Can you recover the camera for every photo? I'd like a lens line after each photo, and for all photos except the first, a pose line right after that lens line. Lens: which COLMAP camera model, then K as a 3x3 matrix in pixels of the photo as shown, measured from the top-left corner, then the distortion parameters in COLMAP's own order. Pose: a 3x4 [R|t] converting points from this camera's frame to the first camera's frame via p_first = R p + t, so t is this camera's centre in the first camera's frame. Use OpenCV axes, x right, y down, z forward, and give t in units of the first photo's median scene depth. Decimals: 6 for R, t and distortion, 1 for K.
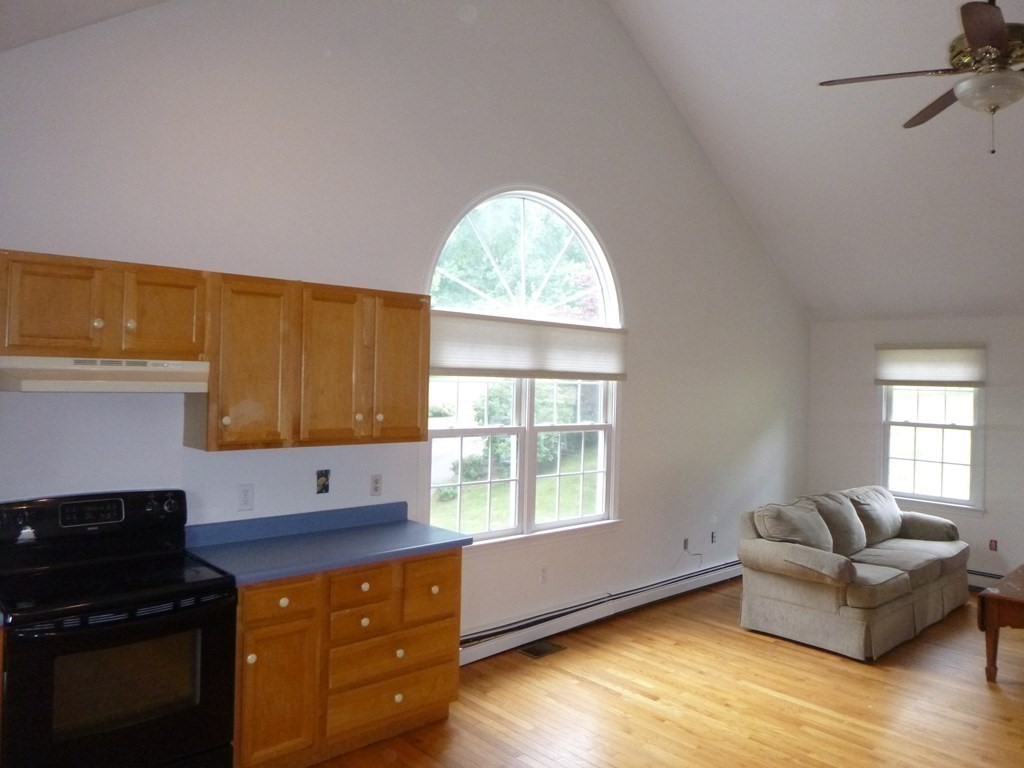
lens RADIAL K [[753.8, 0, 504.9], [0, 753.8, 360.9], [0, 0, 1]] dist [-0.049797, 0.007458]
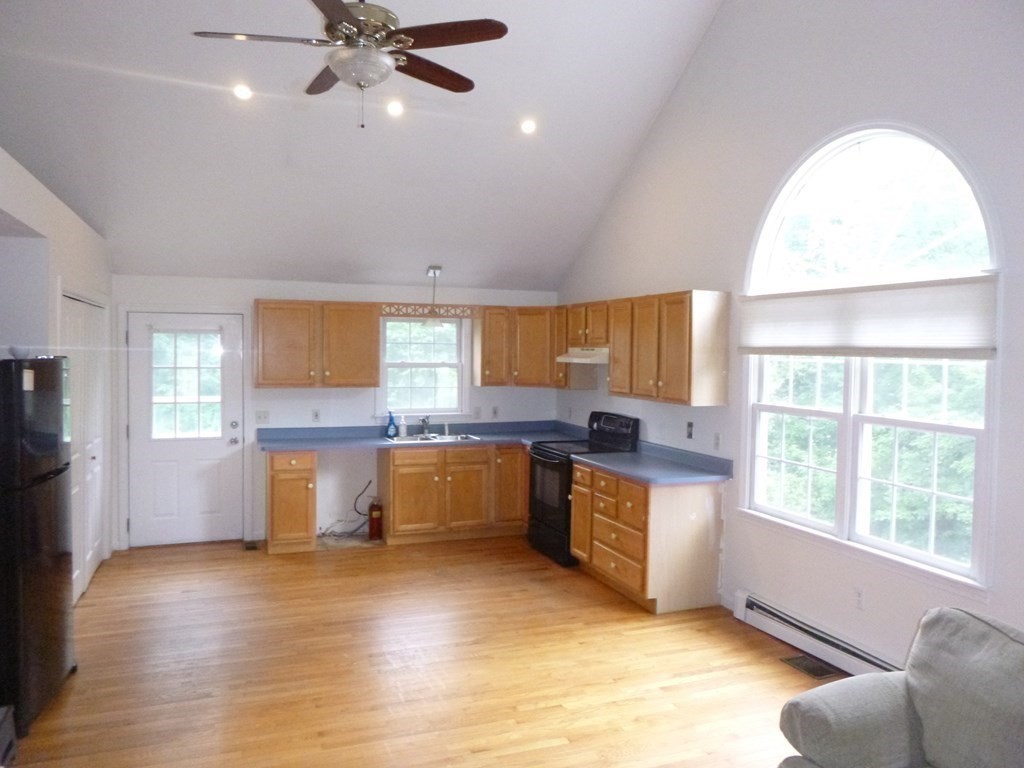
lens RADIAL K [[753.8, 0, 511.3], [0, 753.8, 379.7], [0, 0, 1]] dist [-0.049797, 0.007458]
pose [[-0.373458, 0.002735, -0.927643, 0.966555], [-0.009432, 0.999933, 0.006745, 0.047949], [0.927599, 0.011268, -0.373407, 0.983088]]
